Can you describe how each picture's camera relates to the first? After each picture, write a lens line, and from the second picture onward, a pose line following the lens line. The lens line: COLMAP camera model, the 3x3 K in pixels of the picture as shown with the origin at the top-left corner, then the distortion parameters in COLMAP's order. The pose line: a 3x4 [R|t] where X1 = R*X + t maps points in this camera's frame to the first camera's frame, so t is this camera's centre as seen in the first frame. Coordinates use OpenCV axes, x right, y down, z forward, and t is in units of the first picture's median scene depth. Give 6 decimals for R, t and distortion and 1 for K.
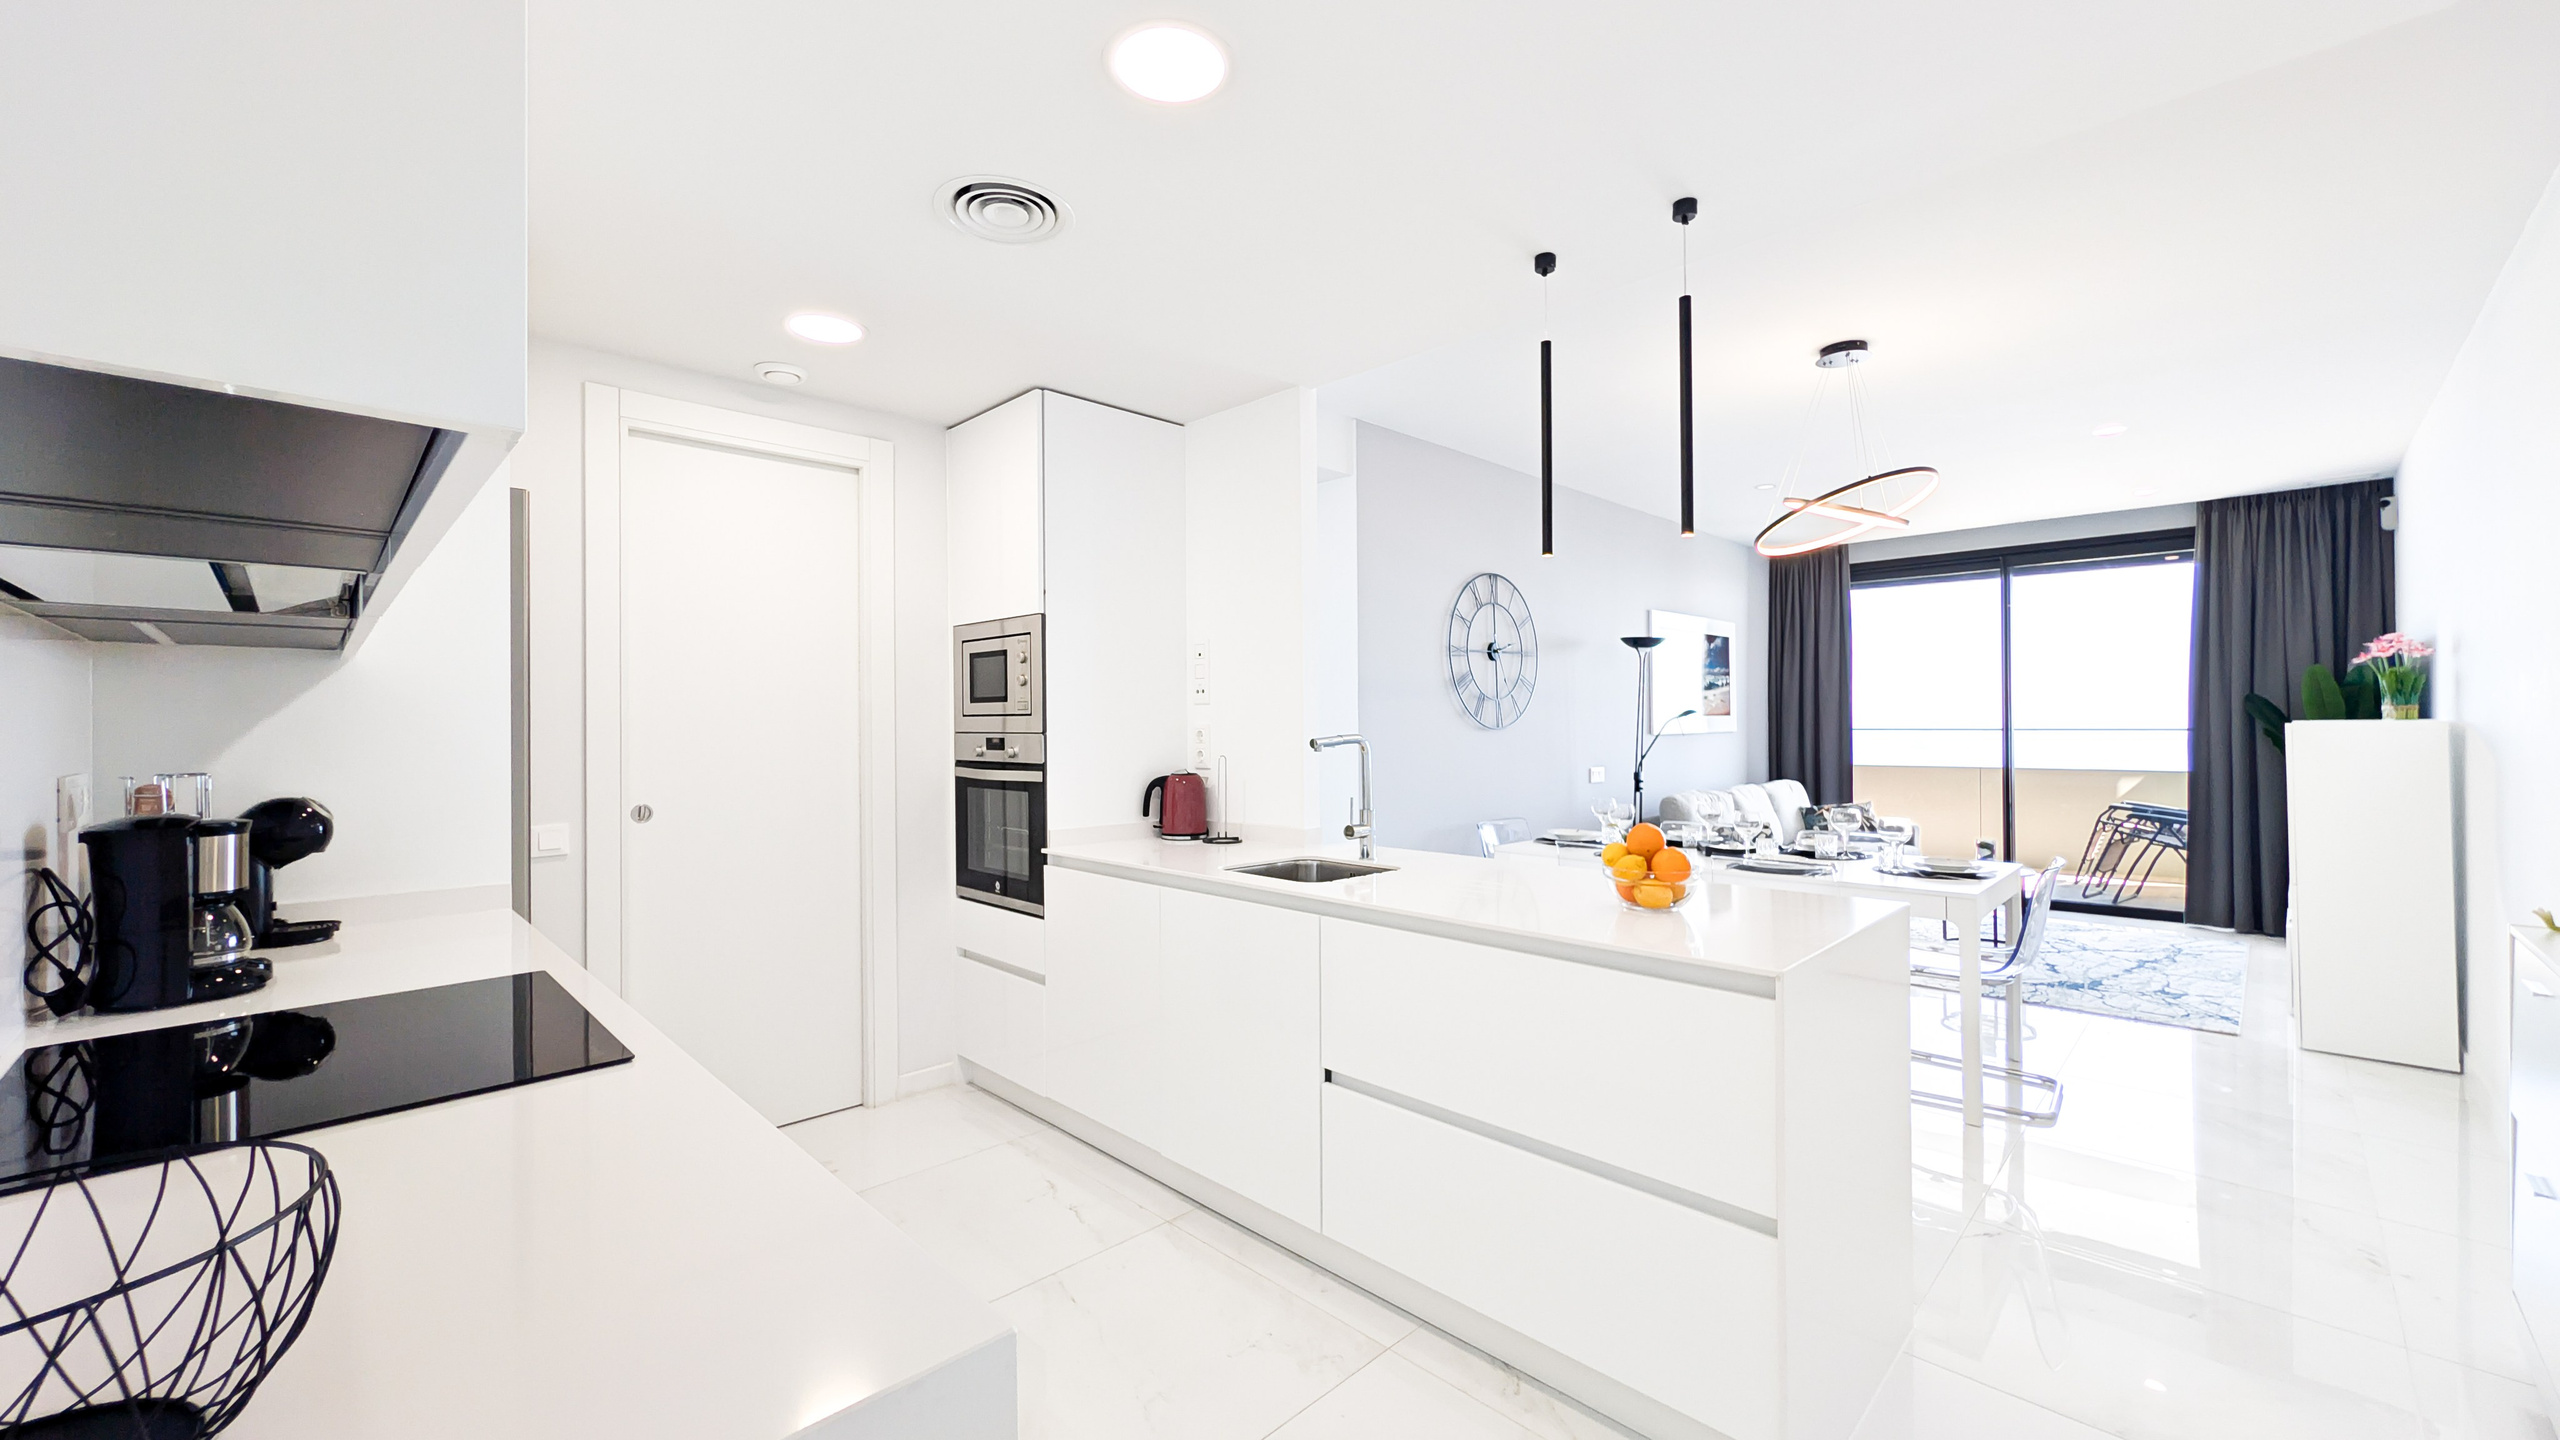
lens RADIAL K [[989.1, 0, 1276.4], [0, 989.1, 713.4], [0, 0, 1]] dist [-0.003078, 0.000489]
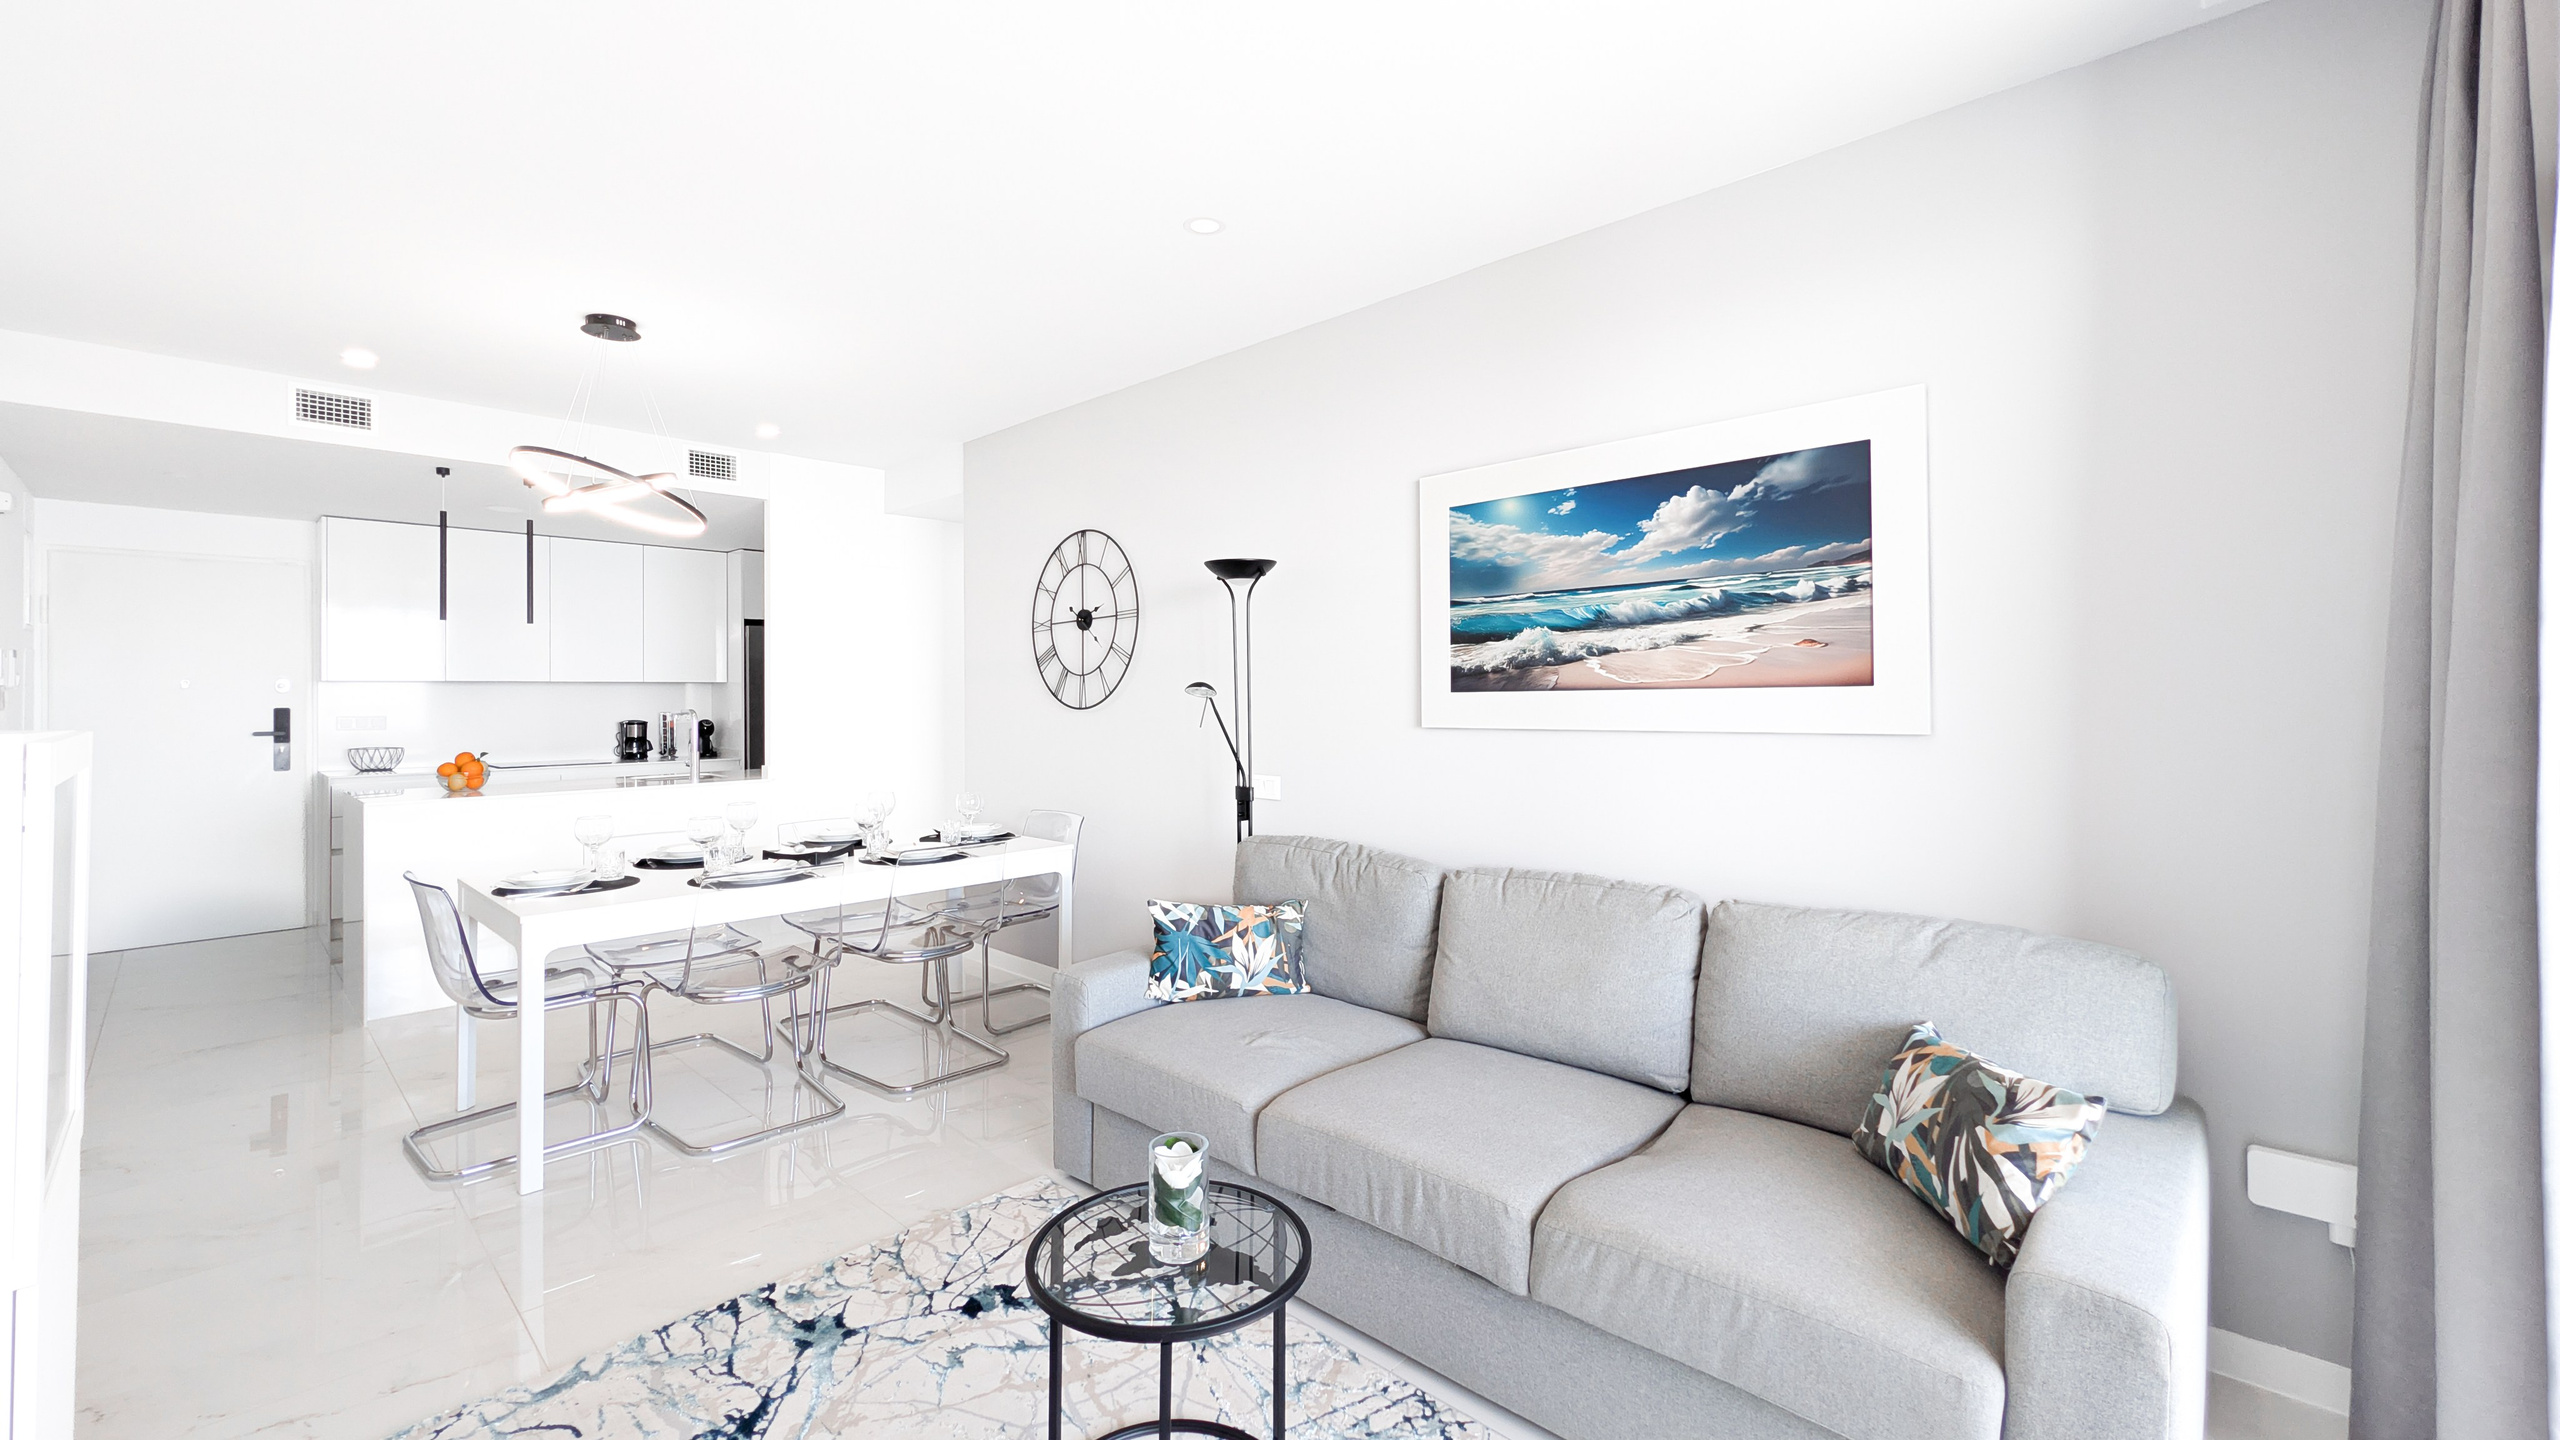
lens RADIAL K [[989.1, 0, 1293.7], [0, 989.1, 700.7], [0, 0, 1]] dist [-0.003078, 0.000489]
pose [[0.061767, 0.001696, -0.998089, 1.128964], [0.008664, 0.999960, 0.002235, 0.008065], [0.998053, -0.008785, 0.061749, 1.166229]]
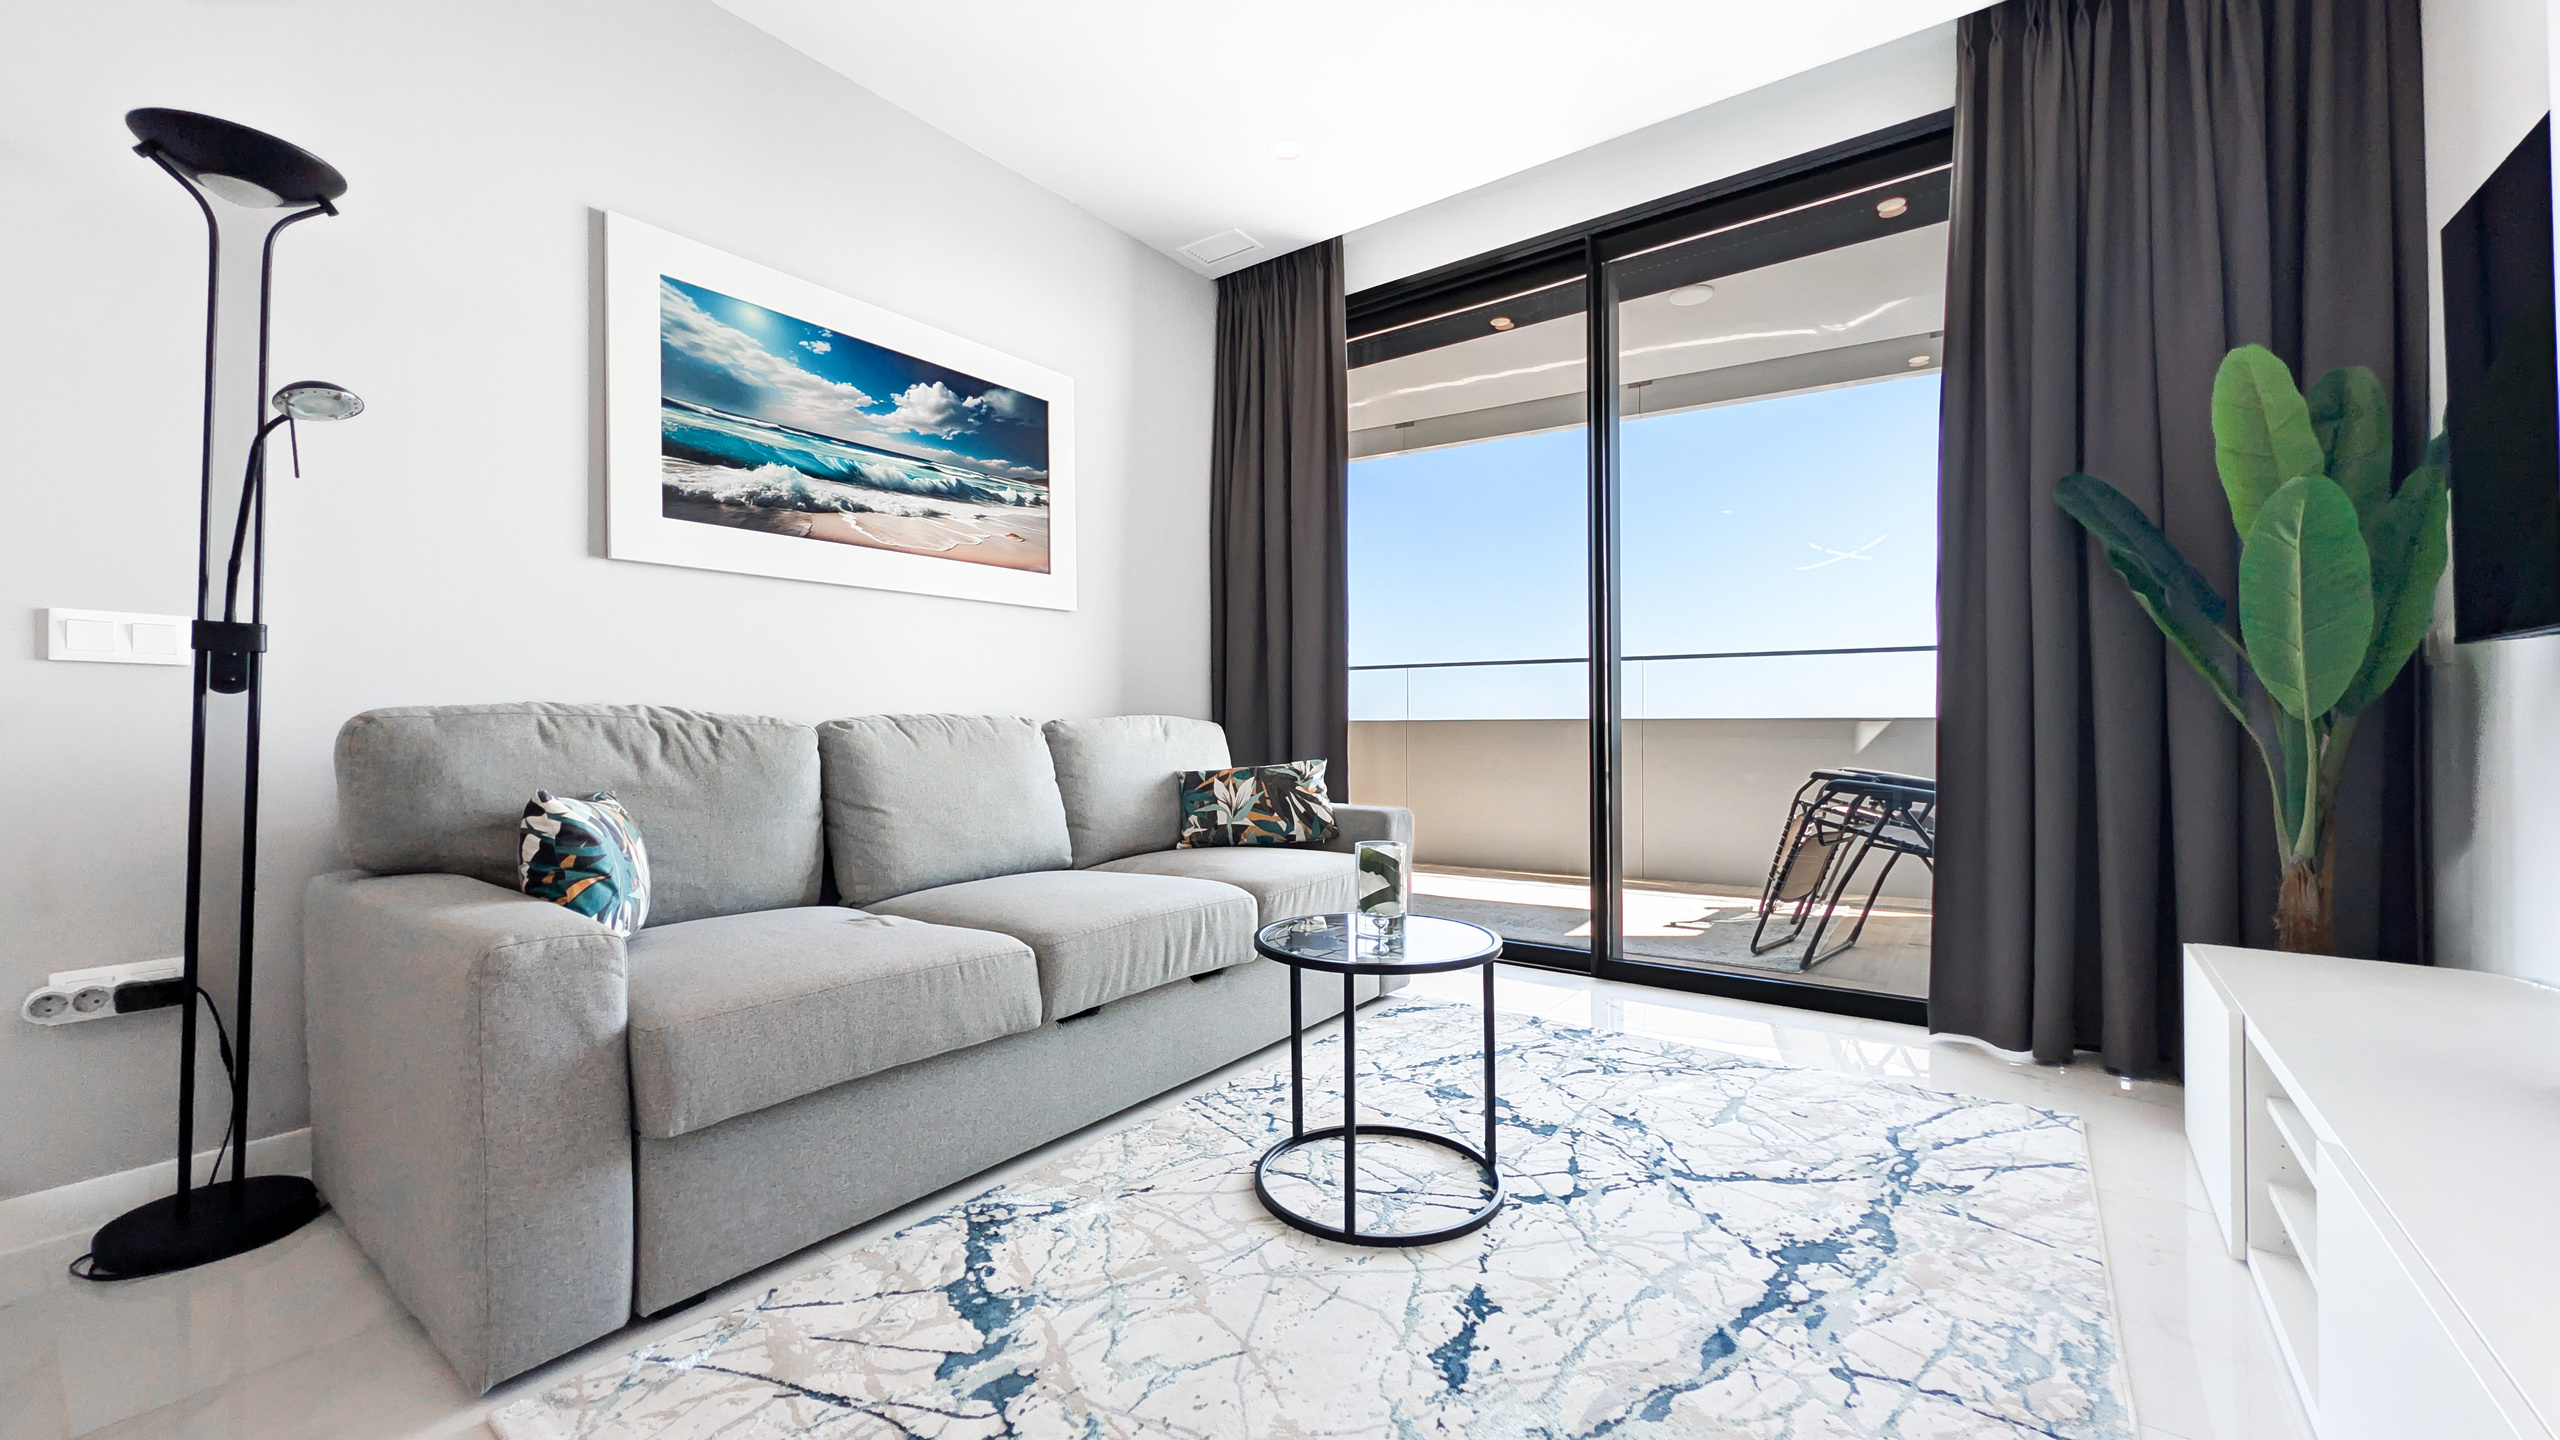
lens RADIAL K [[989.1, 0, 1282.2], [0, 989.1, 708.0], [0, 0, 1]] dist [-0.003078, 0.000489]
pose [[0.987296, 0.010474, 0.158549, 0.726467], [-0.009350, 0.999926, -0.007831, 0.098626], [-0.158619, 0.006249, 0.987320, 0.784283]]
